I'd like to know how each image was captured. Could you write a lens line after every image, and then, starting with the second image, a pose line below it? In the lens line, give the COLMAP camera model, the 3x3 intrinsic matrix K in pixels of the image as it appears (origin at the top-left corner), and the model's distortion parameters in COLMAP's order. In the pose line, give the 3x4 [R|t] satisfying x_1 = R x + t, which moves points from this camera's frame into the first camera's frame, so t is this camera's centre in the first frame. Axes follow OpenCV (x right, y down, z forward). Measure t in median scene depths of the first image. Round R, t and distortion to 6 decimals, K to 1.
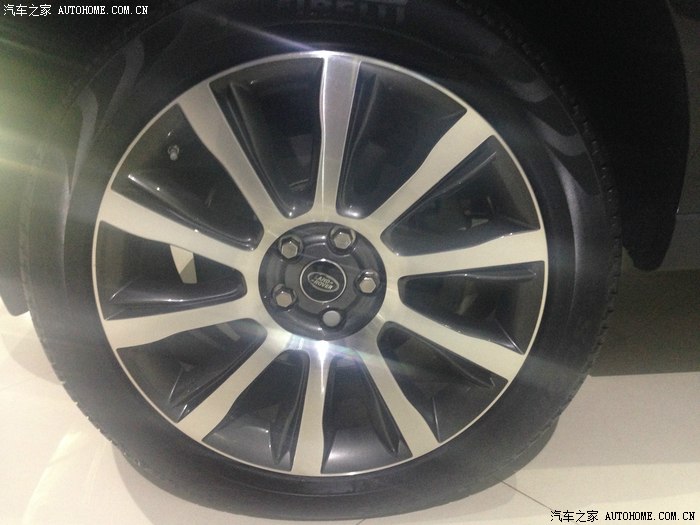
lens RADIAL K [[670.3, 0, 349.8], [0, 670.3, 262.0], [0, 0, 1]] dist [0.050773, 0.000000]
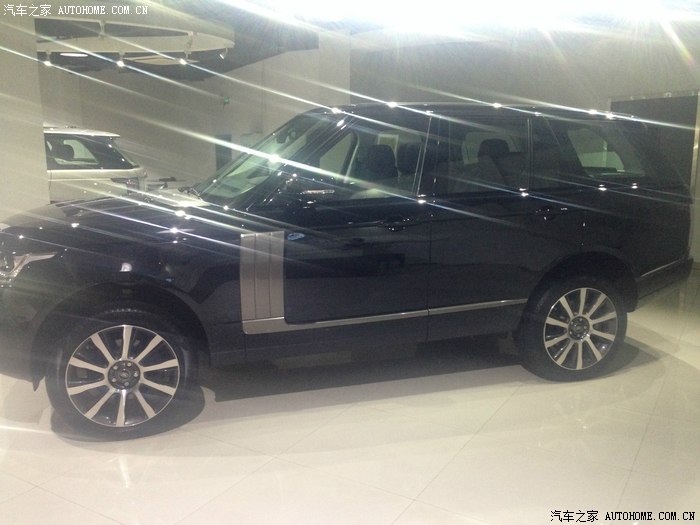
lens RADIAL K [[670.3, 0, 352.2], [0, 670.3, 263.0], [0, 0, 1]] dist [0.050773, 0.000000]
pose [[0.950777, -0.020730, 0.309183, 0.023488], [0.063035, 0.989836, -0.127477, -0.033317], [-0.303398, 0.140691, 0.942420, -3.454713]]
